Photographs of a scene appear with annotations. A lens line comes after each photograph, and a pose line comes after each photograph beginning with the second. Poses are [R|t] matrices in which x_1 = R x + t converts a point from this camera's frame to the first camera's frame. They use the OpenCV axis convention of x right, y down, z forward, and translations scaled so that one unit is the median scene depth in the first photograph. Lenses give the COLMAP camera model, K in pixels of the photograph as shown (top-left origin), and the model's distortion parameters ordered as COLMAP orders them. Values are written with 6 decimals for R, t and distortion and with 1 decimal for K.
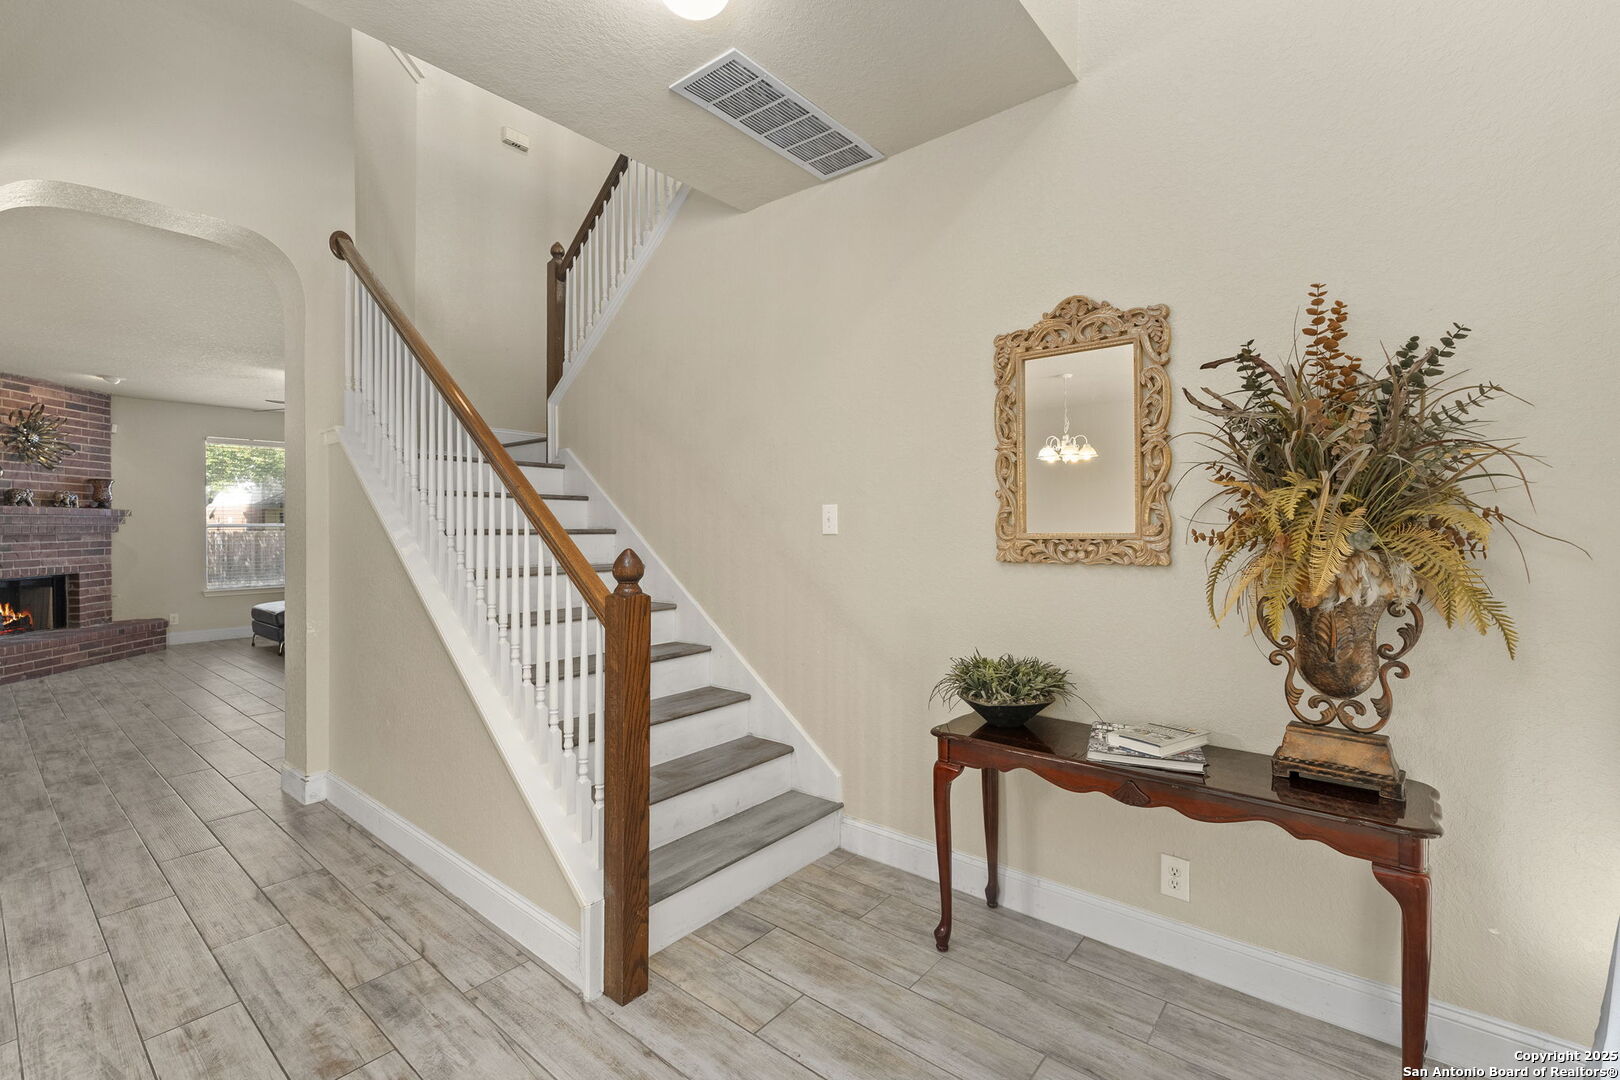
lens RADIAL K [[709.4, 0, 807.5], [0, 709.4, 529.6], [0, 0, 1]] dist [-0.003722, -0.000224]
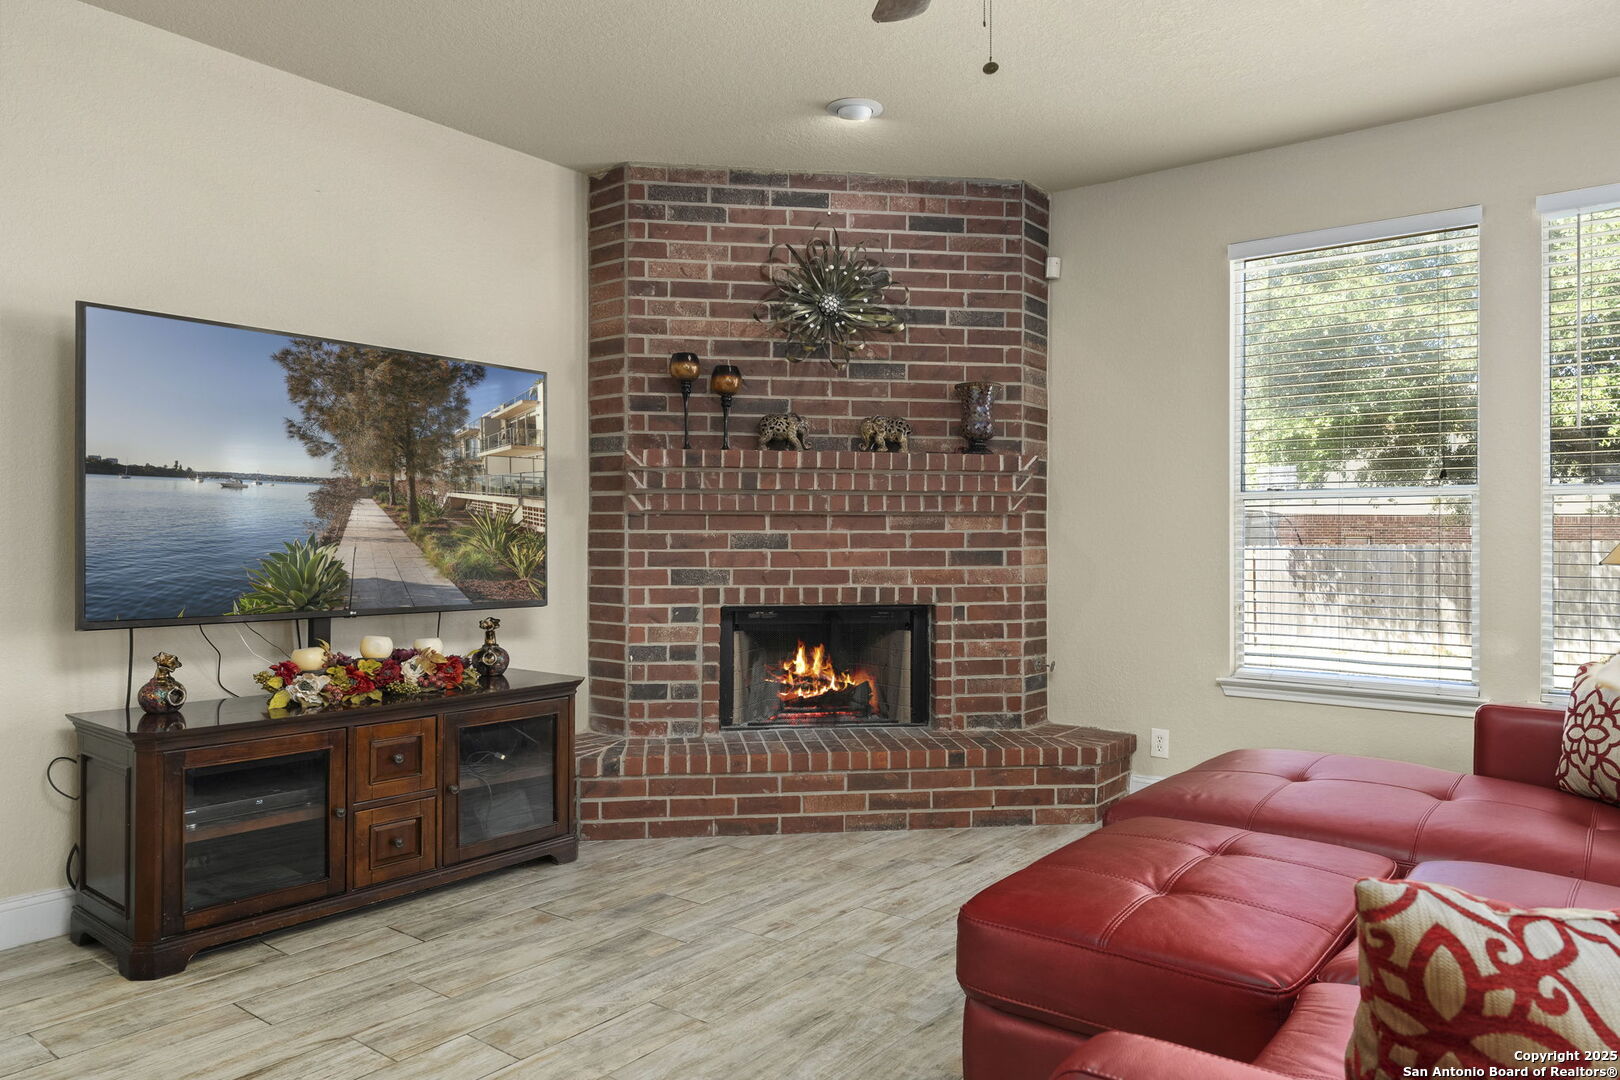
lens RADIAL K [[1063.6, 0, 812.5], [0, 1063.6, 541.7], [0, 0, 1]] dist [0.005887, 0.000352]
pose [[0.028325, -0.001393, -0.999598, -0.376518], [-0.007117, 0.999973, -0.001596, 0.024449], [0.999573, 0.007160, 0.028314, 0.902726]]
